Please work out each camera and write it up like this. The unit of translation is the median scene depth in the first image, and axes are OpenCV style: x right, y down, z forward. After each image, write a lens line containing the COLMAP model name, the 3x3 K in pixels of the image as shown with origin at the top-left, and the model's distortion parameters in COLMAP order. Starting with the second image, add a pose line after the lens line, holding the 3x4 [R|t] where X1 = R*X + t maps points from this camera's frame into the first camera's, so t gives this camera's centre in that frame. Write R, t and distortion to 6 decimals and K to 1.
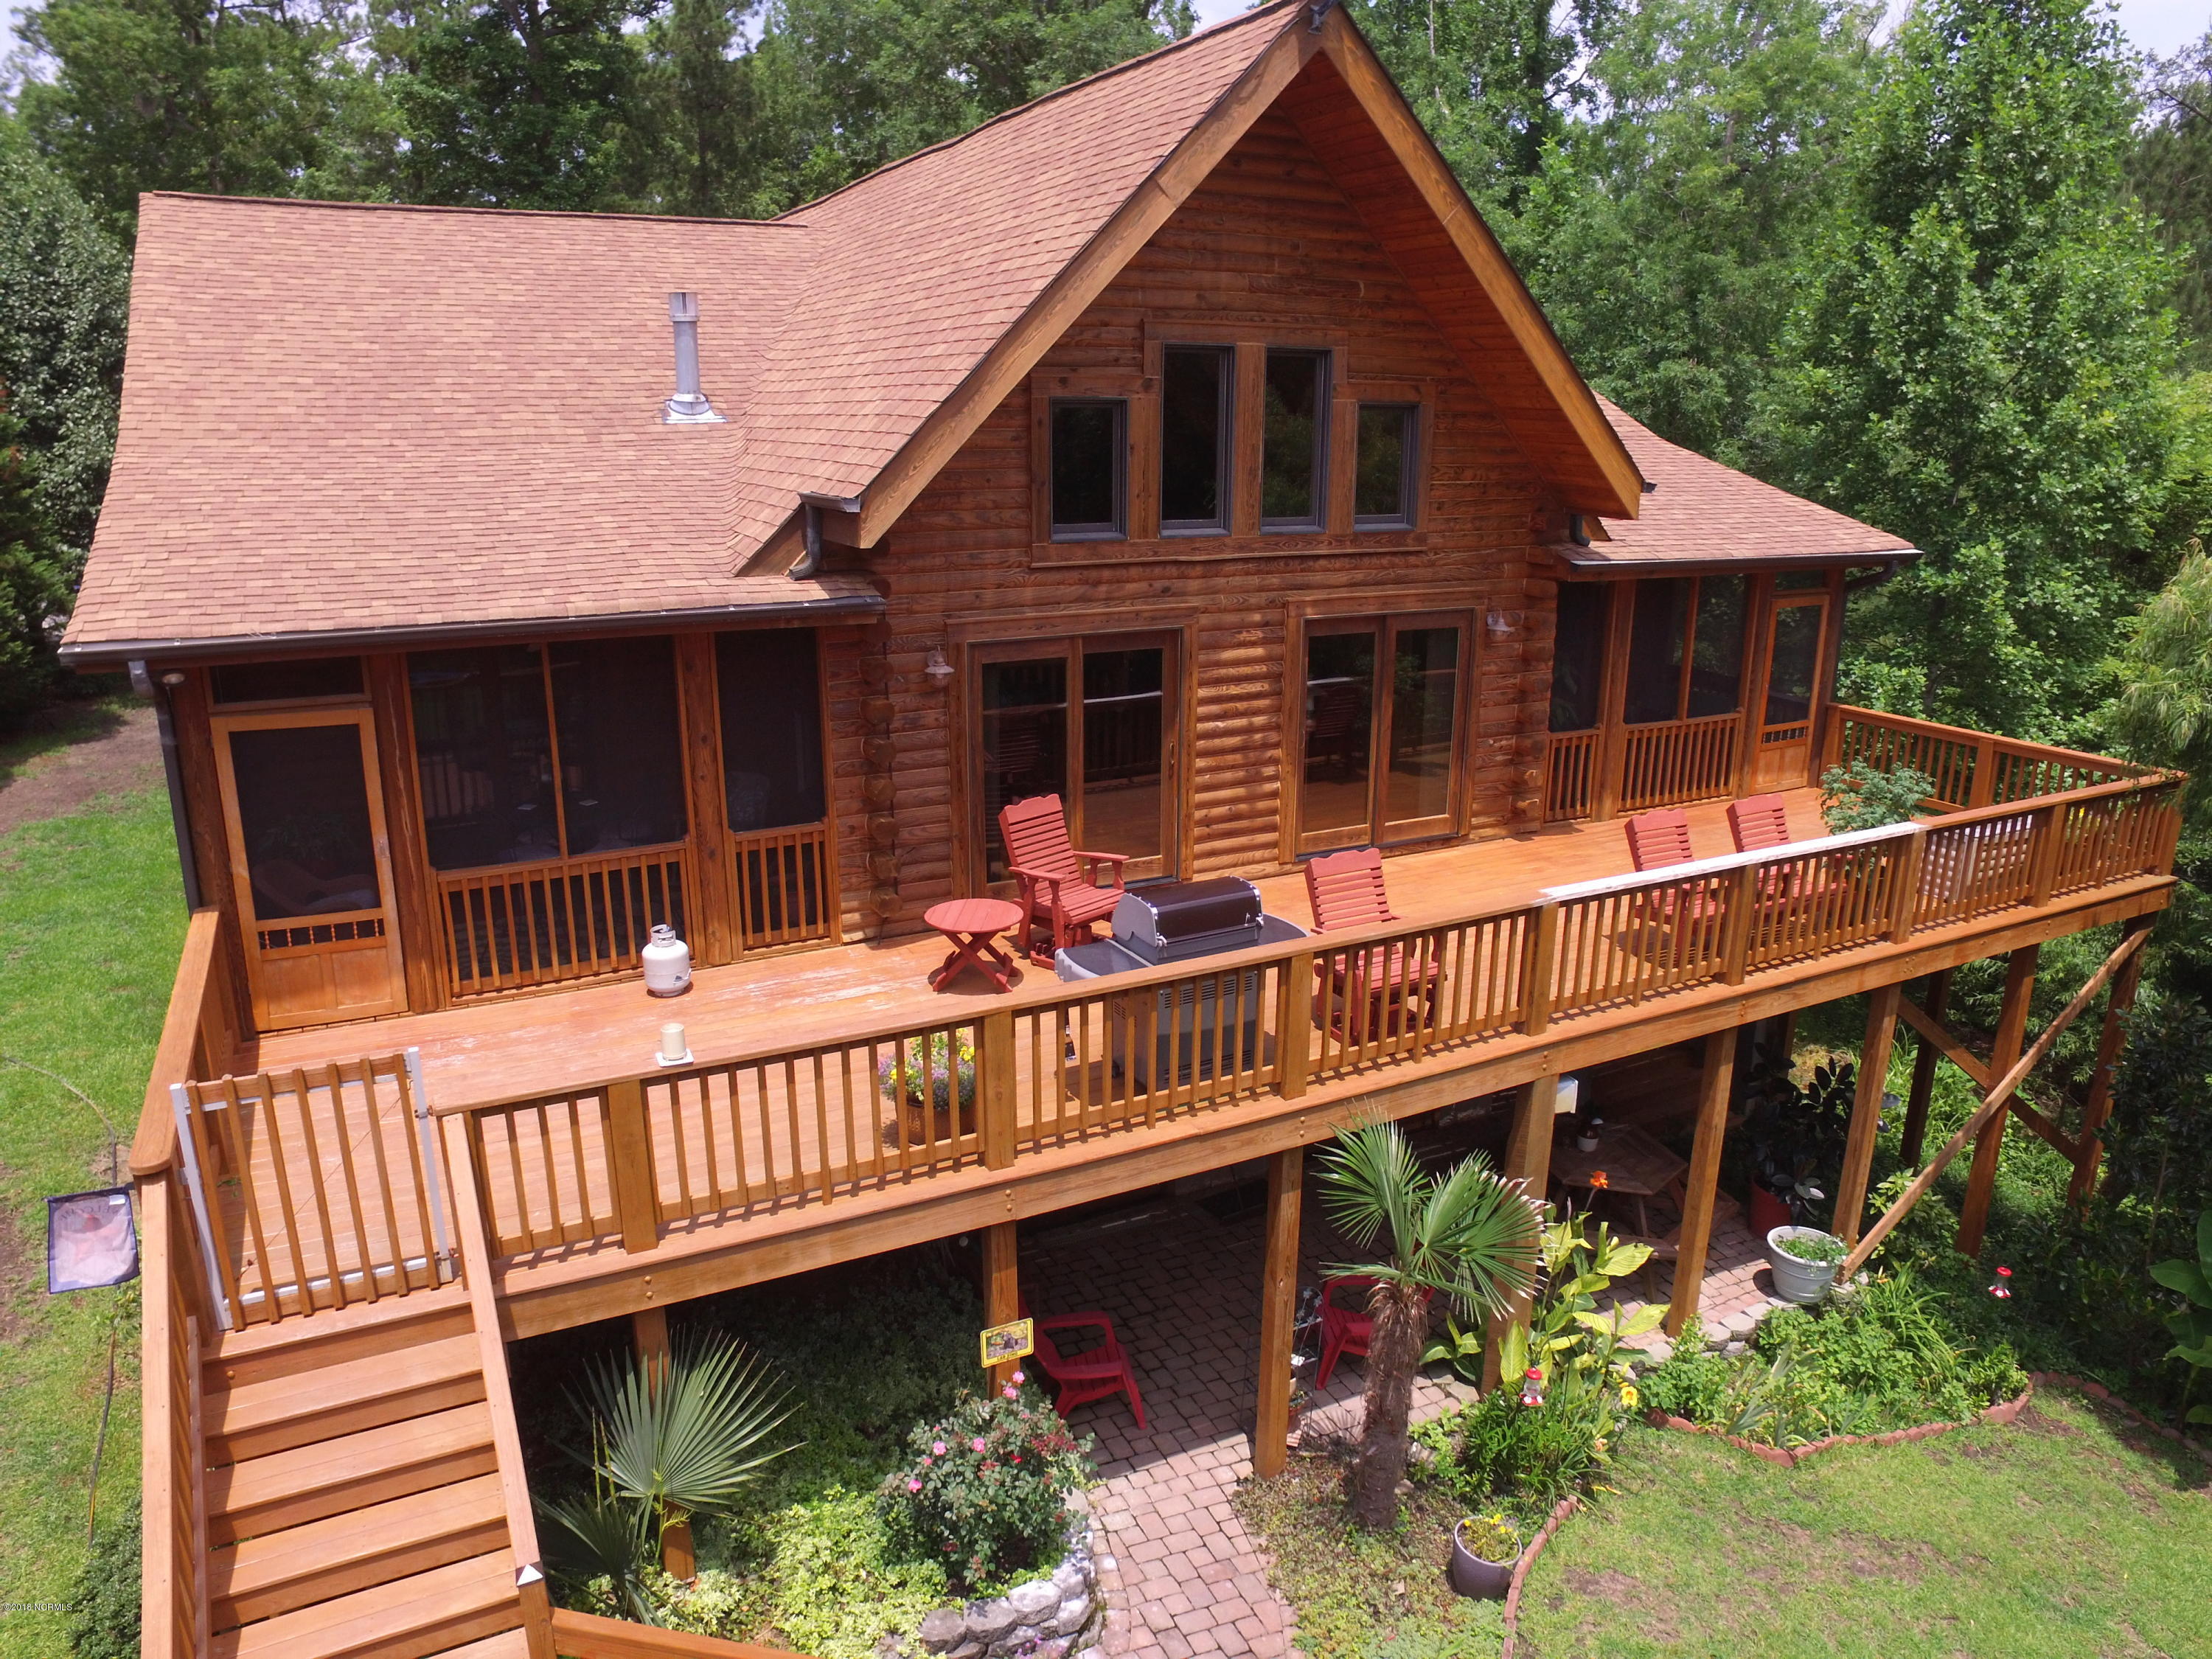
lens RADIAL K [[1488.3, 0, 1106.8], [0, 1488.3, 832.9], [0, 0, 1]] dist [-0.122177, 0.088493]
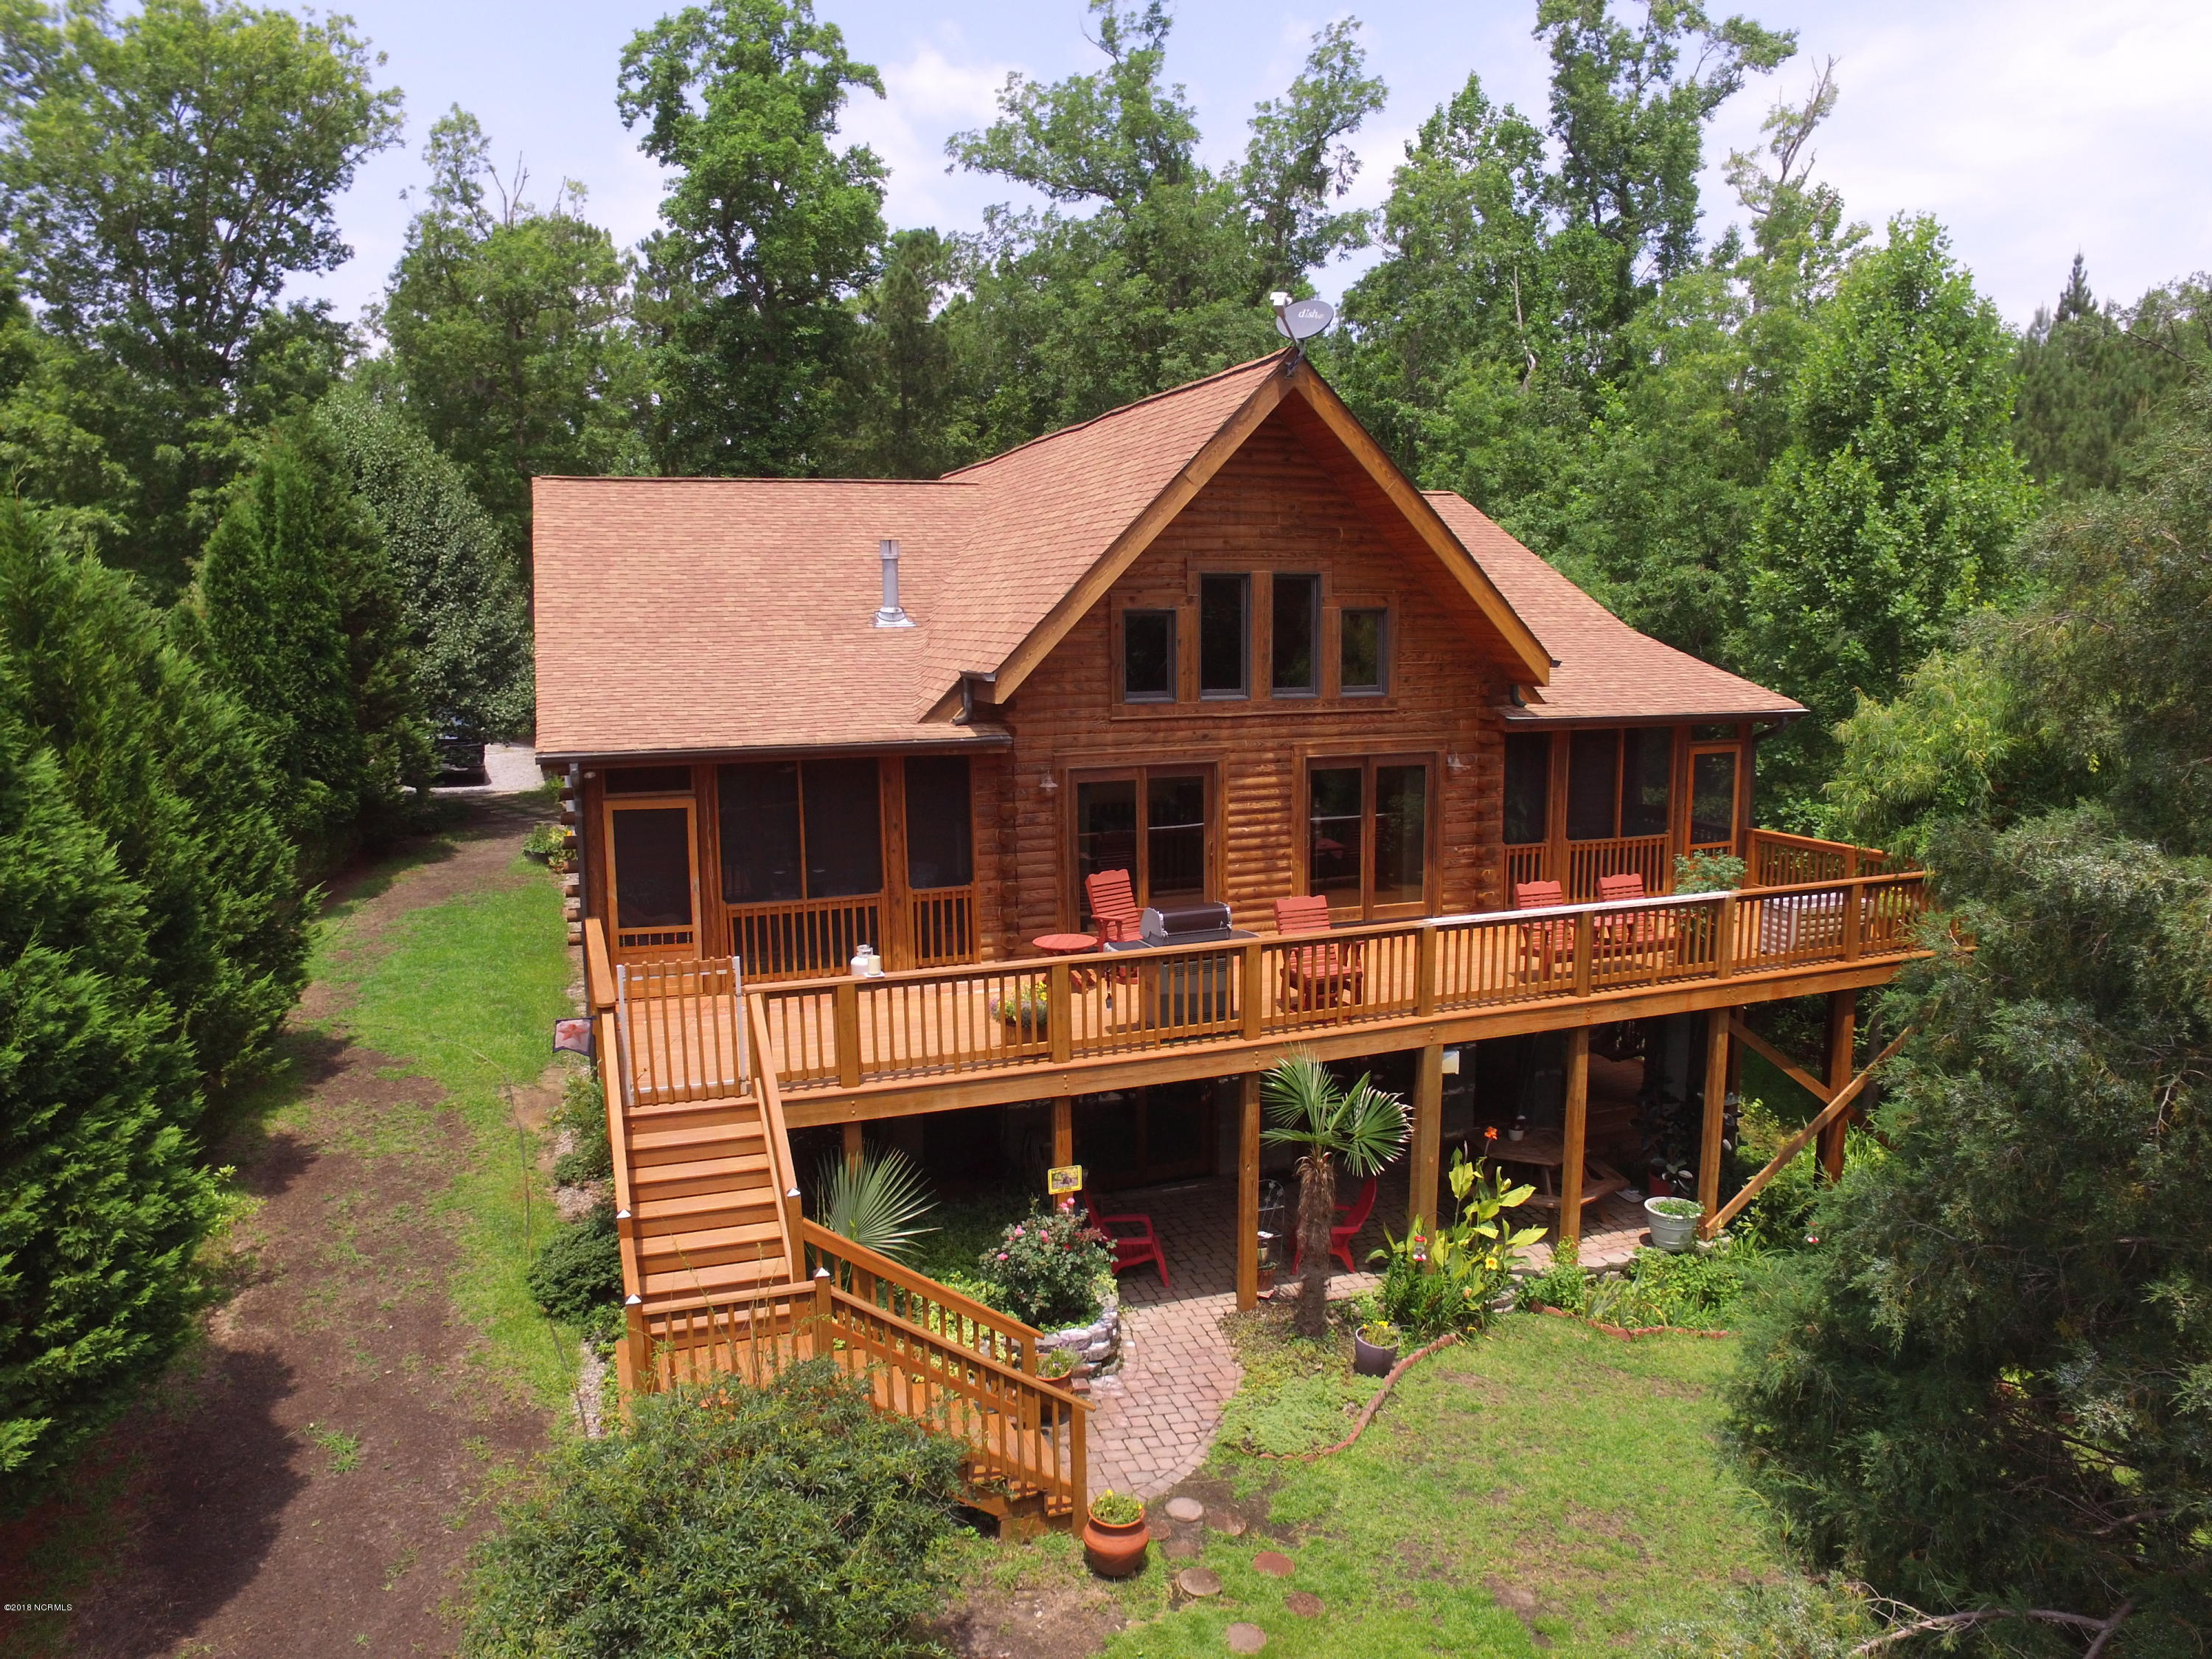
lens RADIAL K [[1488.3, 0, 1105.0], [0, 1488.3, 834.1], [0, 0, 1]] dist [-0.122177, 0.088493]
pose [[0.992614, 0.004141, -0.121249, 0.133584], [-0.019846, 0.991497, -0.128611, 0.138377], [0.119685, 0.130067, 0.984255, -0.503703]]
